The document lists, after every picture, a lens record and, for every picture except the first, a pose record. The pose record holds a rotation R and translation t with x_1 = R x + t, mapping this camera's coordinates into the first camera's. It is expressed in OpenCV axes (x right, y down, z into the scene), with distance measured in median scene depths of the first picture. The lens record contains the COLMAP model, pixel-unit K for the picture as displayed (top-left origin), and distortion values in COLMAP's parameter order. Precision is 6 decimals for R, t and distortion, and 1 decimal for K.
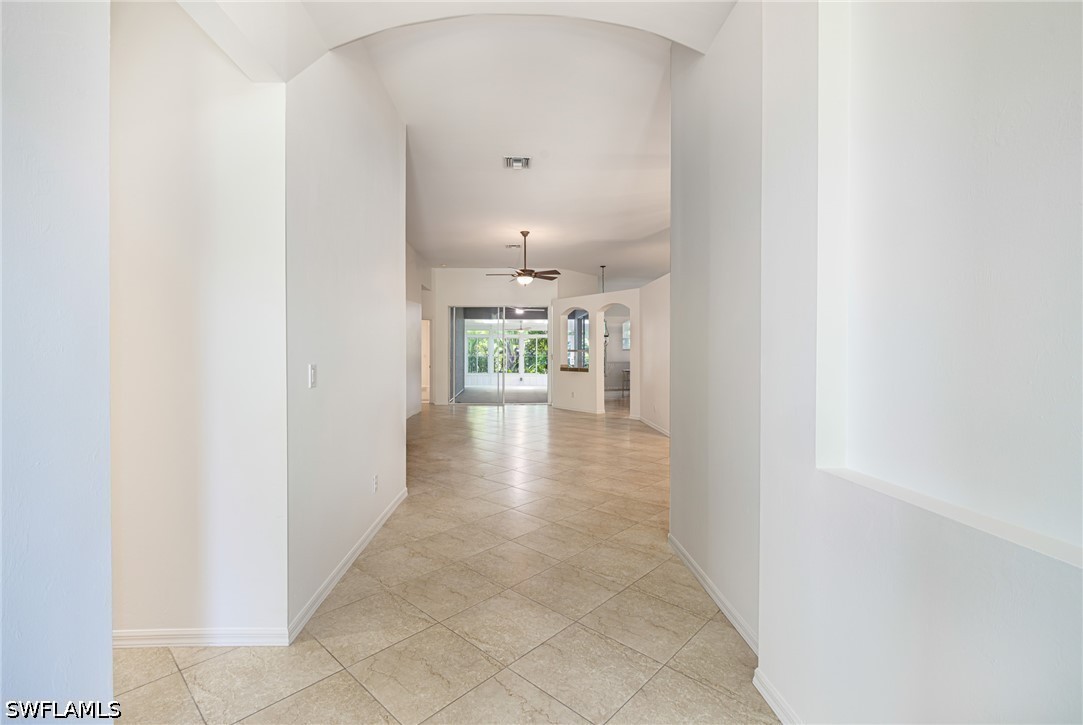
lens RADIAL K [[478.7, 0, 522.4], [0, 478.7, 357.3], [0, 0, 1]] dist [0.001017, 0.000089]
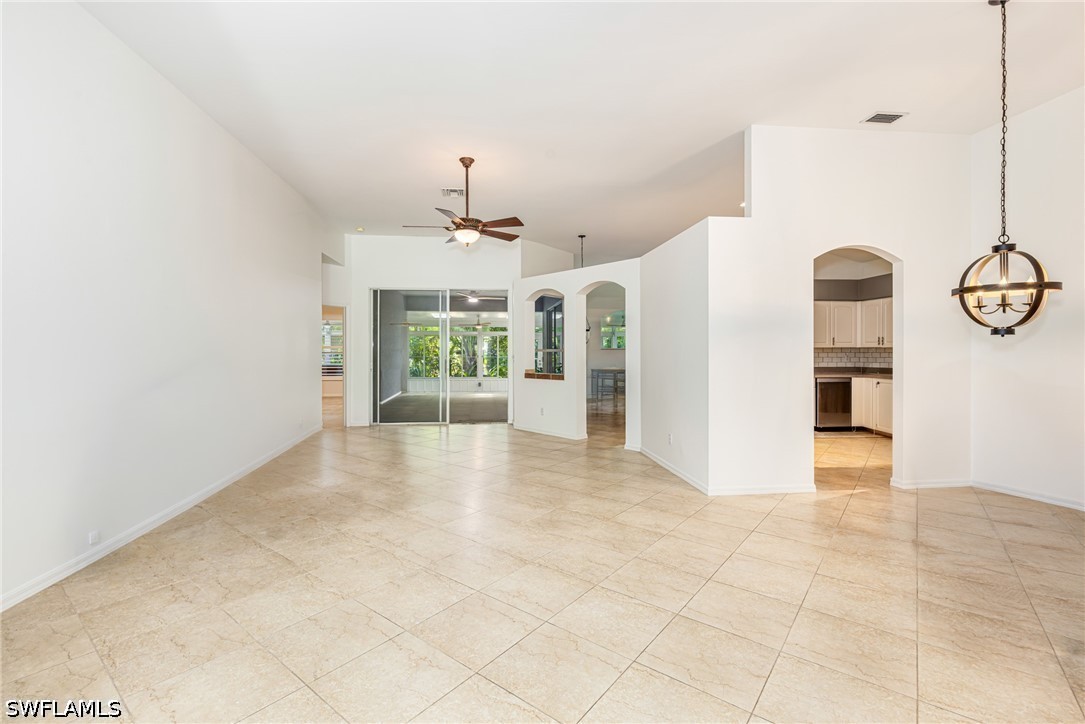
lens RADIAL K [[476.0, 0, 539.7], [0, 476.0, 359.1], [0, 0, 1]] dist [0.000784, 0.000245]
pose [[0.994400, -0.001203, 0.105676, 0.023753], [0.000836, 0.999993, 0.003524, -0.002807], [-0.105680, -0.003416, 0.994394, 0.263586]]
